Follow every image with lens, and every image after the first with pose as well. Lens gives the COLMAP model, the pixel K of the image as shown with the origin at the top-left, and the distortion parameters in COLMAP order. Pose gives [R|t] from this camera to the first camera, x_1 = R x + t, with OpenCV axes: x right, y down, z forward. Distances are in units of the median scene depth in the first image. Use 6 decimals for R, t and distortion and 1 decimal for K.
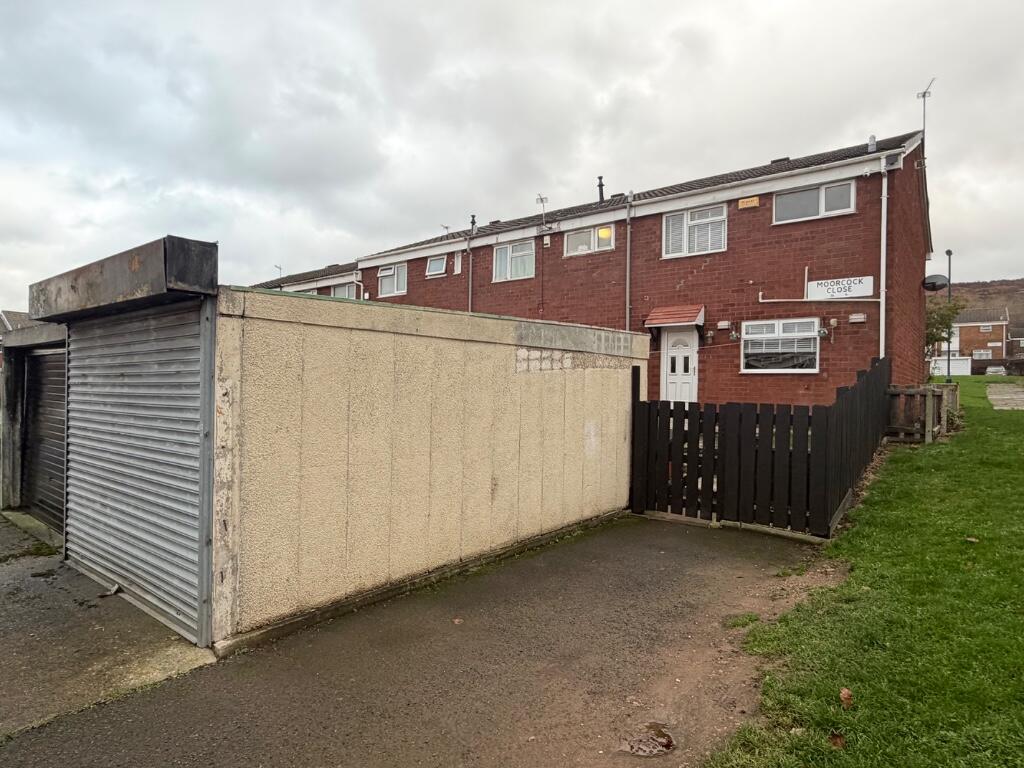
lens RADIAL K [[613.6, 0, 509.9], [0, 613.6, 383.0], [0, 0, 1]] dist [0.008299, 0.002080]
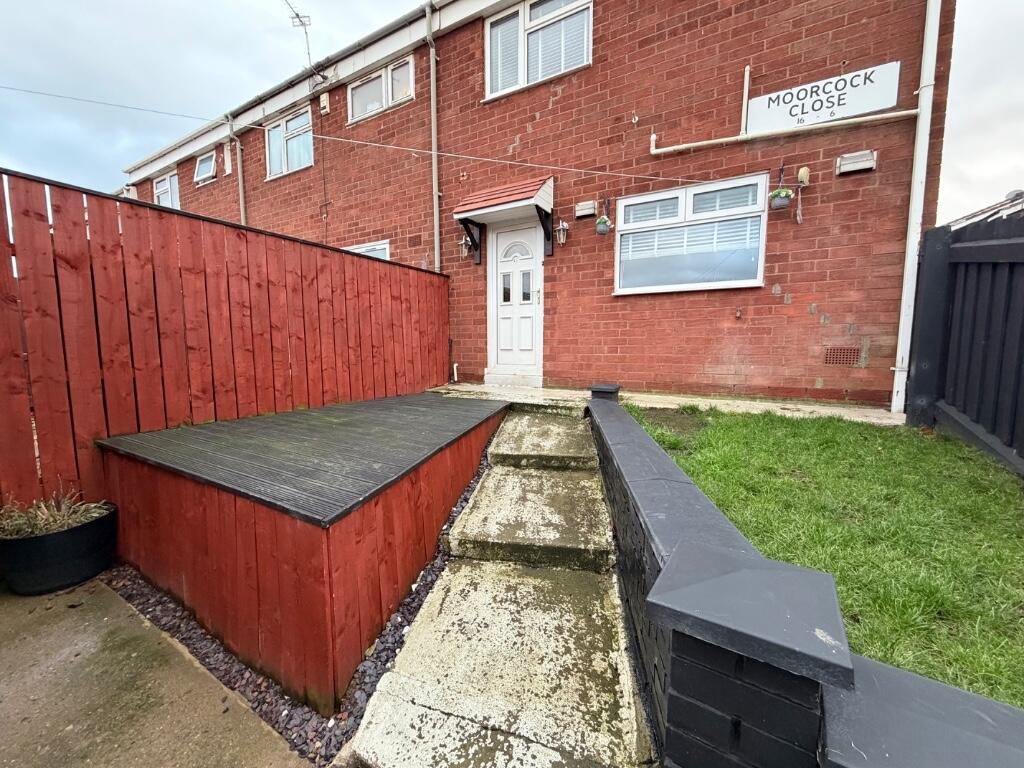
lens RADIAL K [[408.0, 0, 515.8], [0, 408.0, 384.3], [0, 0, 1]] dist [0.000490, 0.000033]
pose [[0.988807, -0.029841, 0.146189, 0.227812], [0.014140, 0.994128, 0.107286, 0.023070], [-0.148532, -0.104018, 0.983422, 0.633404]]
